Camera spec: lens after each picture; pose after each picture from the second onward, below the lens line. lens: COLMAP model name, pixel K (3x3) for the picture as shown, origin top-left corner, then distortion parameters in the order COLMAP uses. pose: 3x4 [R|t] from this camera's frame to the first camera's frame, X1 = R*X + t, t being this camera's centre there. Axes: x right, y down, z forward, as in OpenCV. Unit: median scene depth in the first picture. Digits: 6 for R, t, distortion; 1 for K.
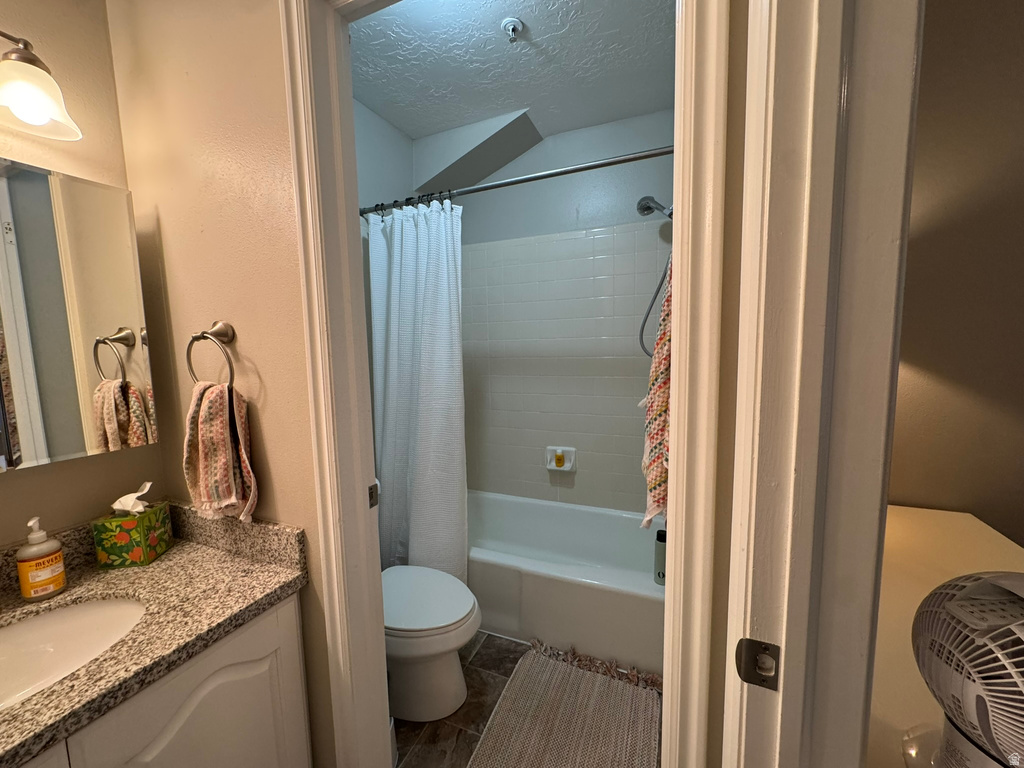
lens RADIAL K [[410.3, 0, 512.0], [0, 410.3, 384.0], [0, 0, 1]] dist [-0.001318, -0.000115]
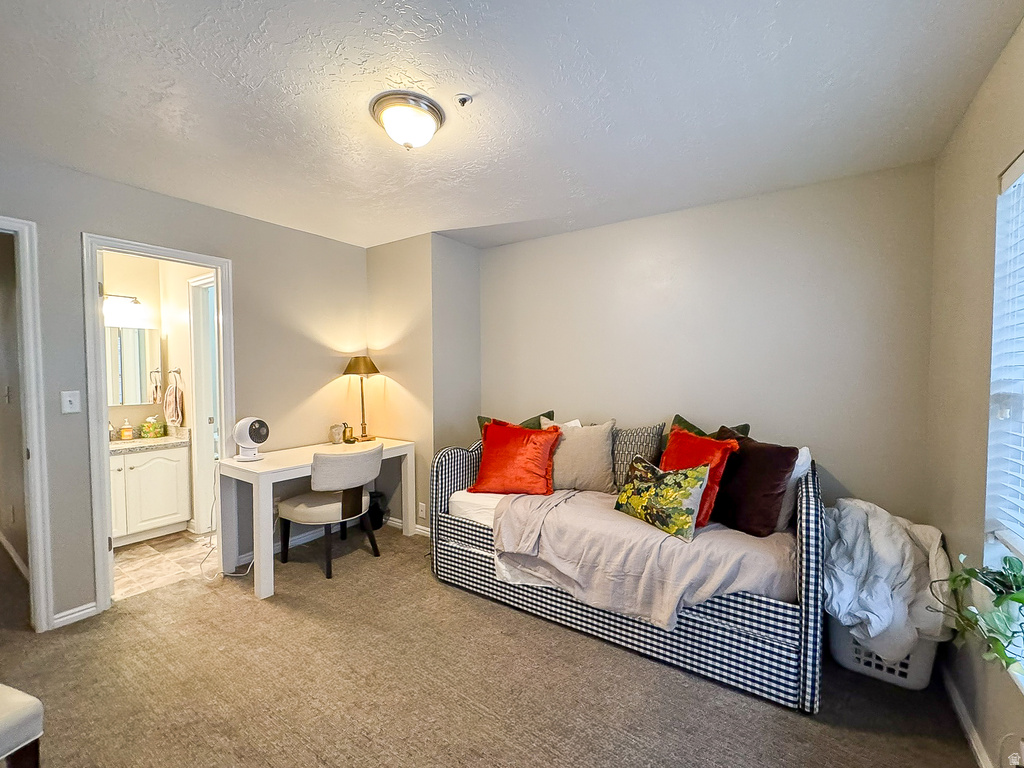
lens RADIAL K [[425.2, 0, 512.0], [0, 425.2, 384.0], [0, 0, 1]] dist [-0.001194, 0.000410]
pose [[0.982414, 0.024284, -0.185130, 2.682117], [-0.037130, 0.997113, -0.066239, 0.115916], [0.182987, 0.071948, 0.980479, -1.951809]]
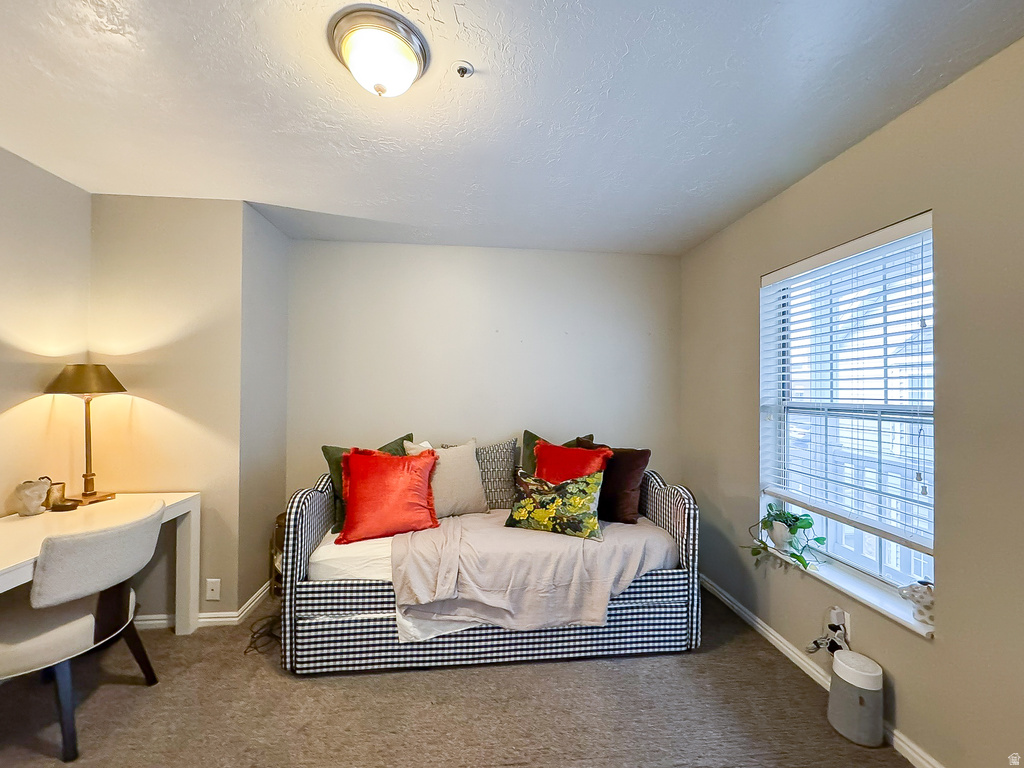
lens RADIAL K [[410.3, 0, 512.0], [0, 410.3, 384.0], [0, 0, 1]] dist [-0.001318, -0.000115]
pose [[0.876631, 0.031324, 0.480142, 1.728264], [0.026875, 0.993134, -0.113857, 0.098007], [-0.480412, 0.112715, 0.869770, -1.594805]]
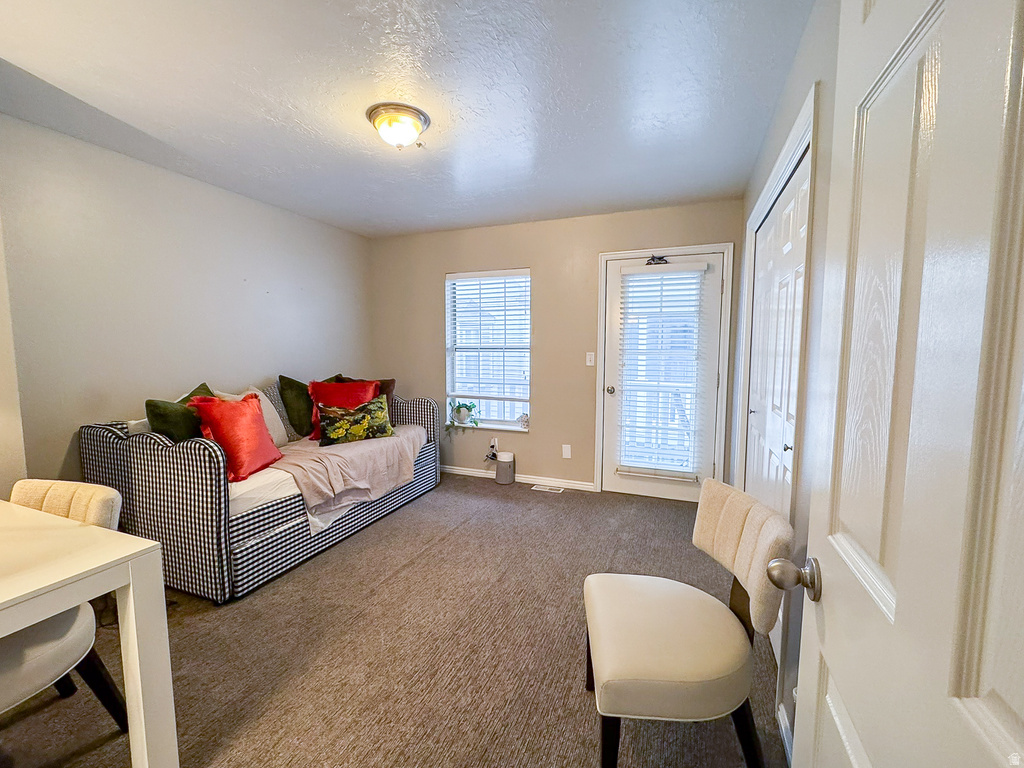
lens RADIAL K [[439.7, 0, 512.0], [0, 439.7, 384.0], [0, 0, 1]] dist [-0.001698, -0.000002]
pose [[-0.027847, -0.067469, 0.997333, -0.247171], [0.105933, 0.991902, 0.070059, 0.111279], [-0.993983, 0.107602, -0.020474, -0.805897]]
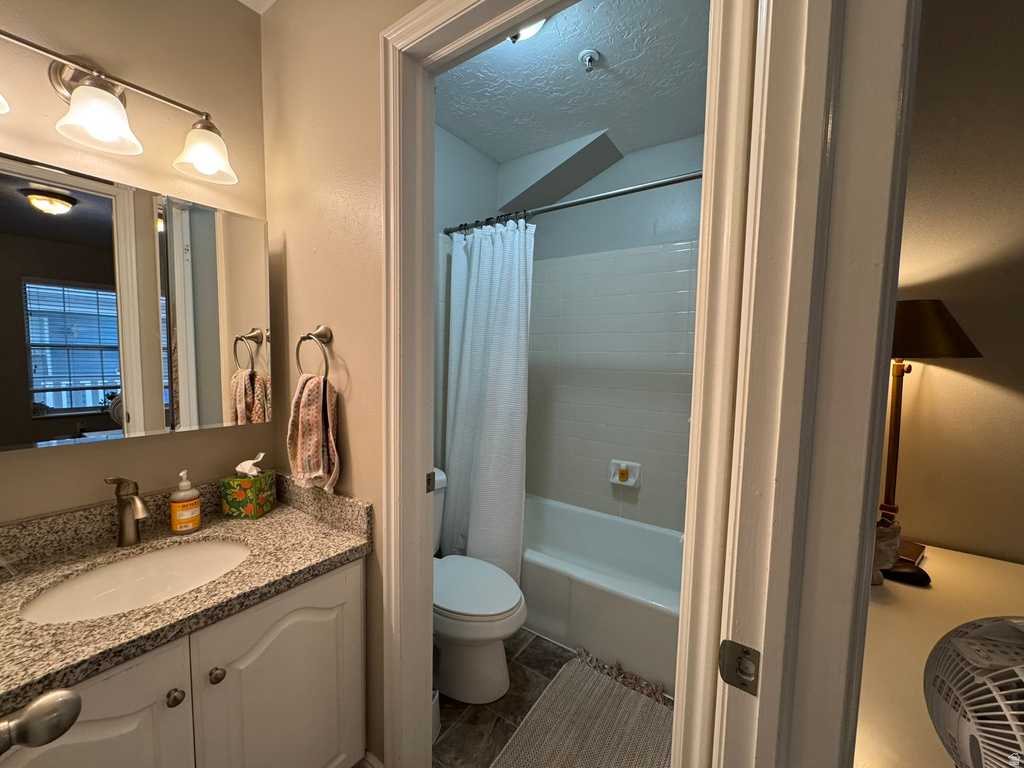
lens RADIAL K [[410.3, 0, 512.0], [0, 410.3, 384.0], [0, 0, 1]] dist [-0.001318, -0.000115]
pose [[0.977383, 0.056840, -0.203694, 0.096352], [-0.062634, 0.997792, -0.022106, 0.012896], [0.201988, 0.034364, 0.978785, -0.071569]]
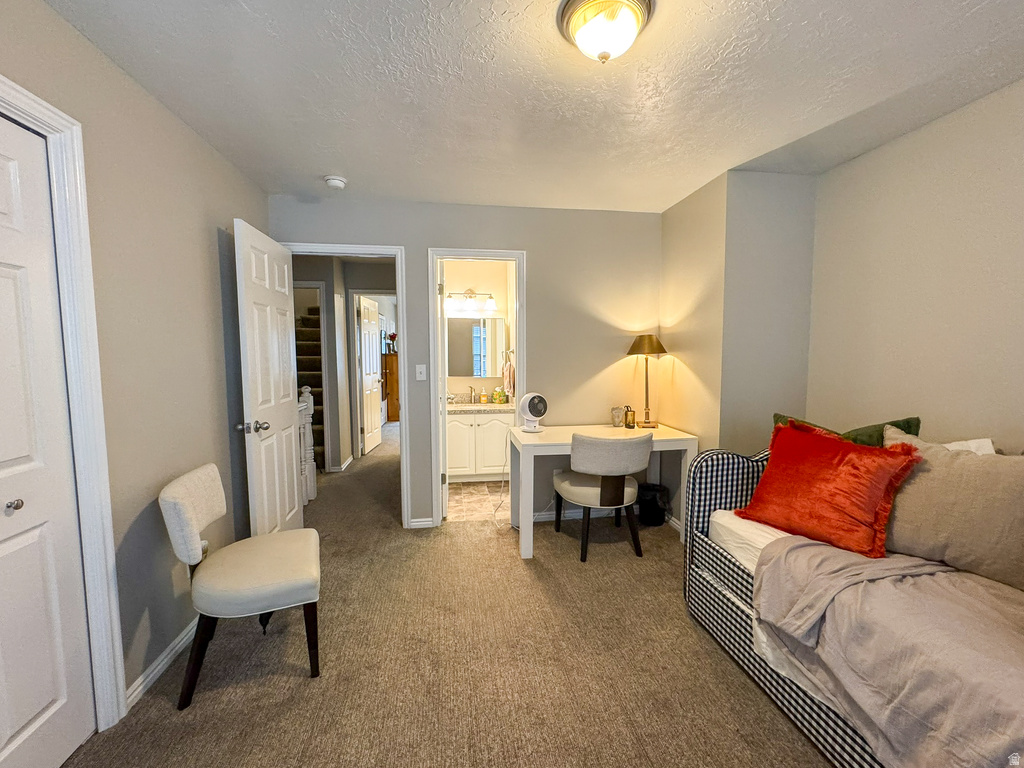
lens RADIAL K [[425.2, 0, 512.0], [0, 425.2, 384.0], [0, 0, 1]] dist [-0.001194, 0.000410]
pose [[0.531903, 0.081344, -0.842890, 2.979458], [-0.096435, 0.994719, 0.035142, 0.057592], [0.841297, 0.062592, 0.536938, -1.319473]]
